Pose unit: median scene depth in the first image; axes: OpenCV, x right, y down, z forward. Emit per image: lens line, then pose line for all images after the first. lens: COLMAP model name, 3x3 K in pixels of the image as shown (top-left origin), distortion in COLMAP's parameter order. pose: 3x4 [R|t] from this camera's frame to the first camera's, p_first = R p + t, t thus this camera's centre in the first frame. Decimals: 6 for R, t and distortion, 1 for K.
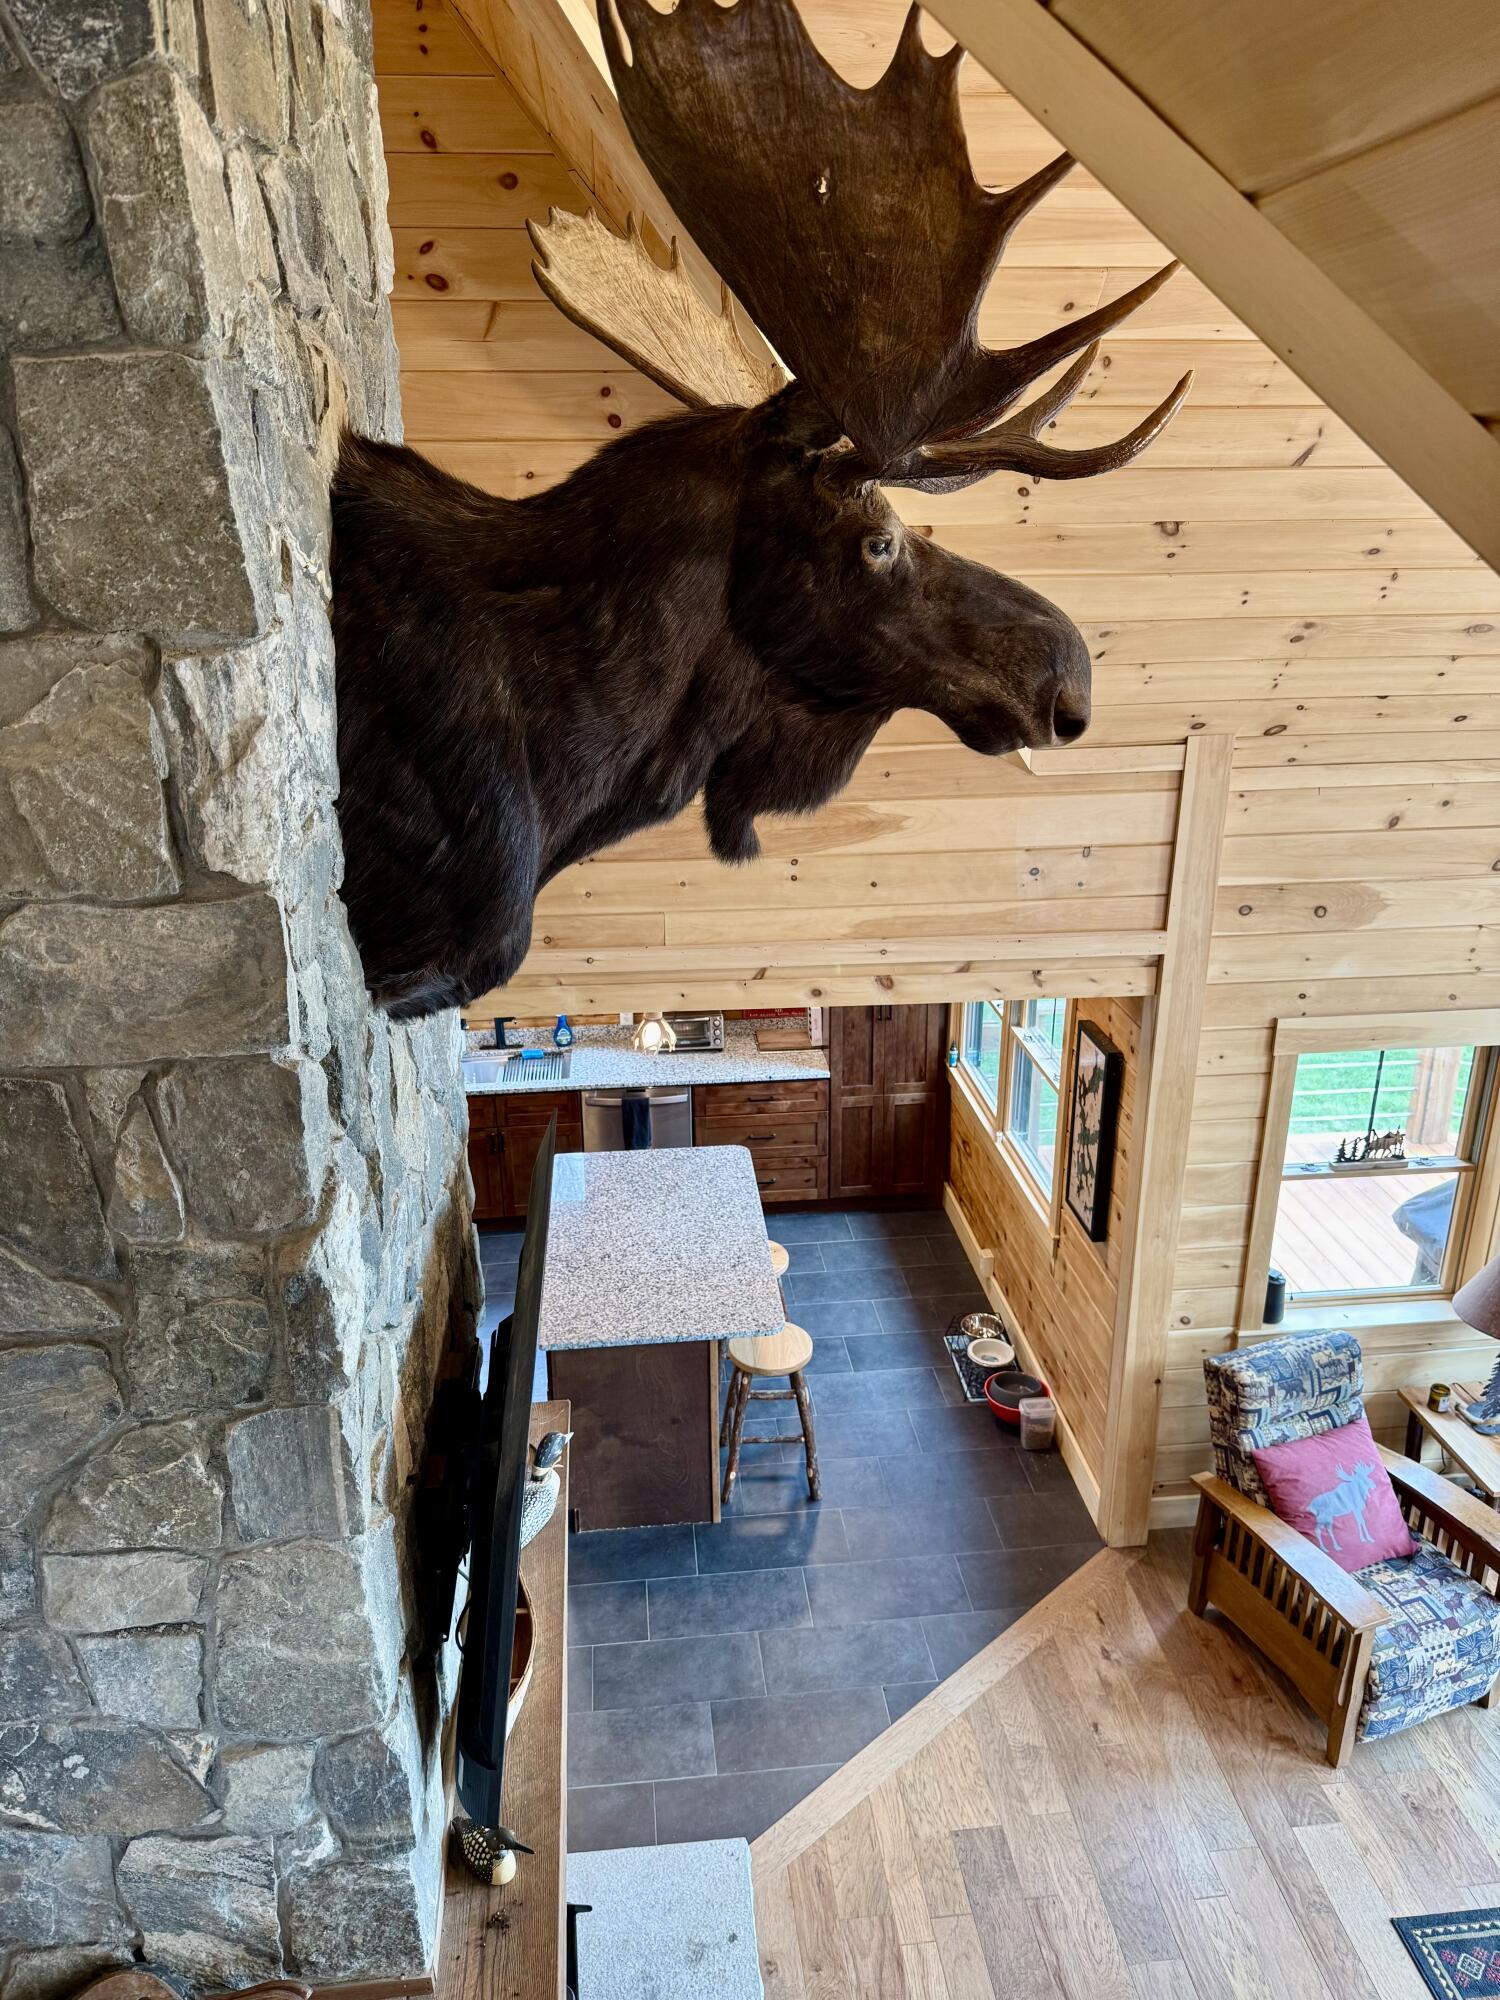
lens RADIAL K [[1422.0, 0, 740.0], [0, 1422.0, 1010.7], [0, 0, 1]] dist [0.018979, -0.028215]
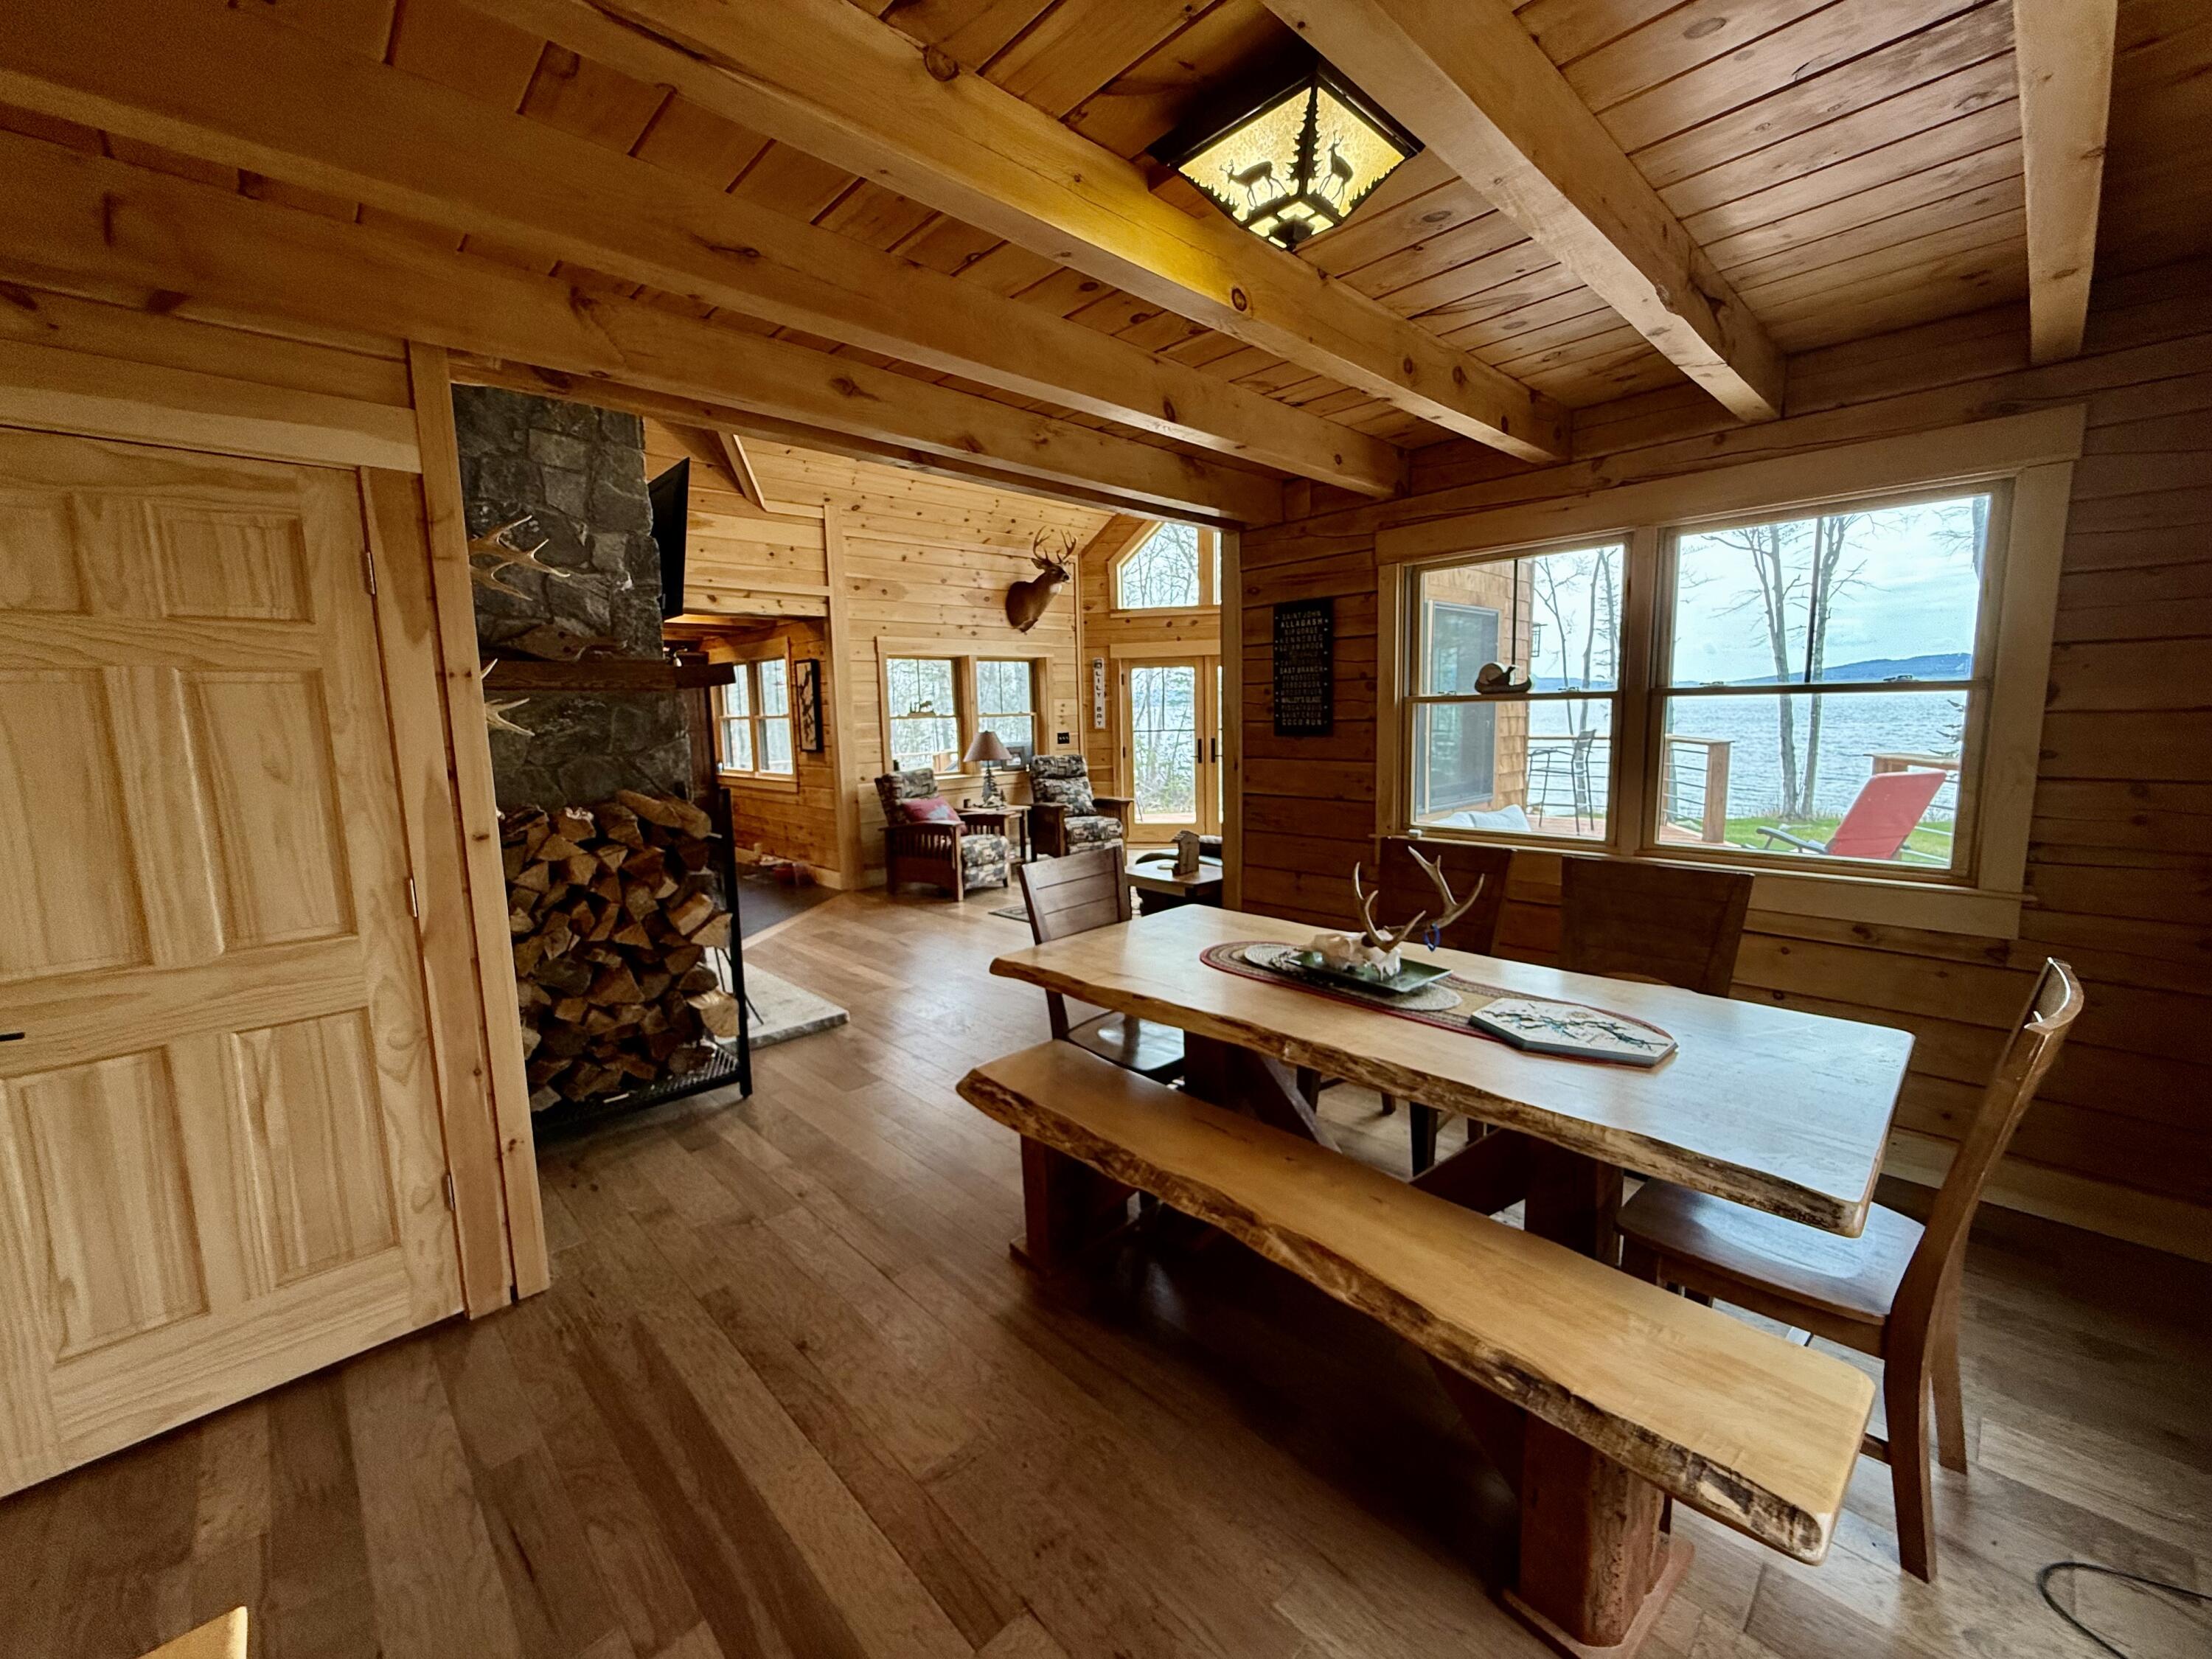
lens RADIAL K [[885.2, 0, 1094.3], [0, 885.2, 826.6], [0, 0, 1]] dist [-0.000945, 0.000522]
pose [[0.789498, -0.086184, 0.607672, -0.287240], [0.232874, 0.958119, -0.166668, 0.665592], [-0.567858, 0.273095, 0.776502, -0.319989]]
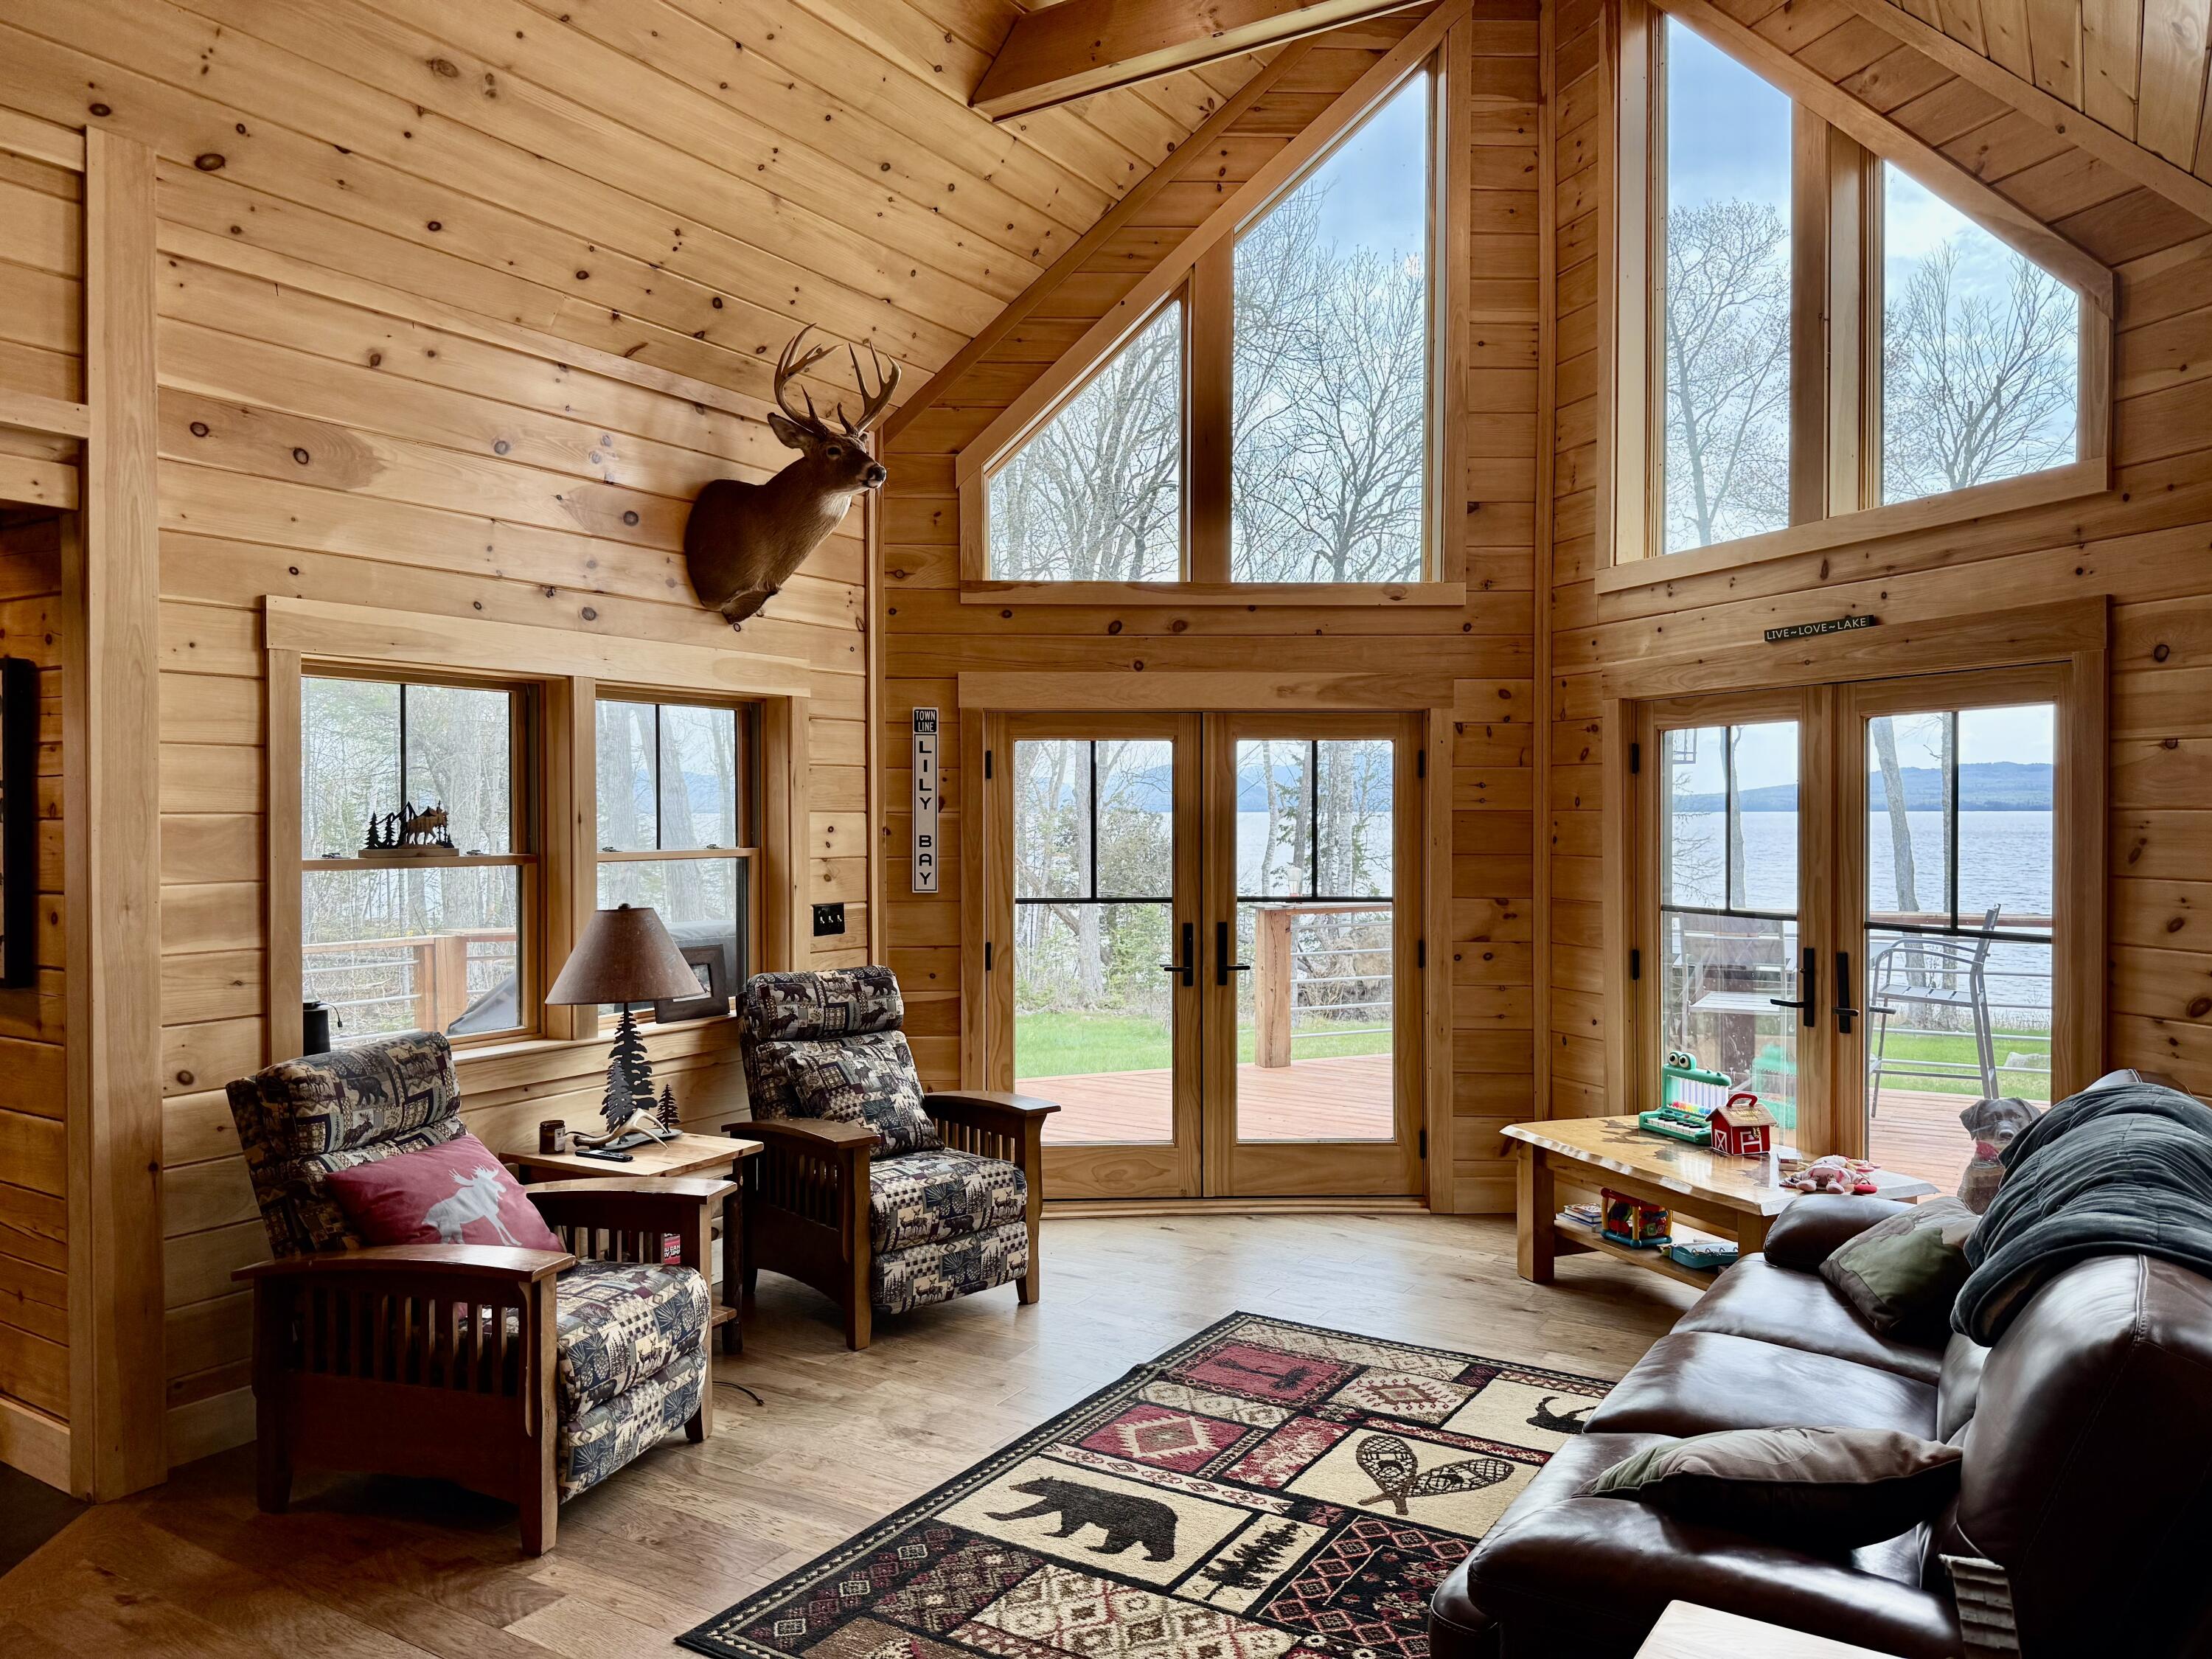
lens RADIAL K [[1572.8, 0, 1103.9], [0, 1572.8, 831.9], [0, 0, 1]] dist [0.018979, -0.028215]
pose [[0.617008, 0.004338, 0.786945, 0.001643], [0.275749, 0.935395, -0.221359, 0.420853], [-0.737064, 0.353579, 0.575950, 0.248309]]
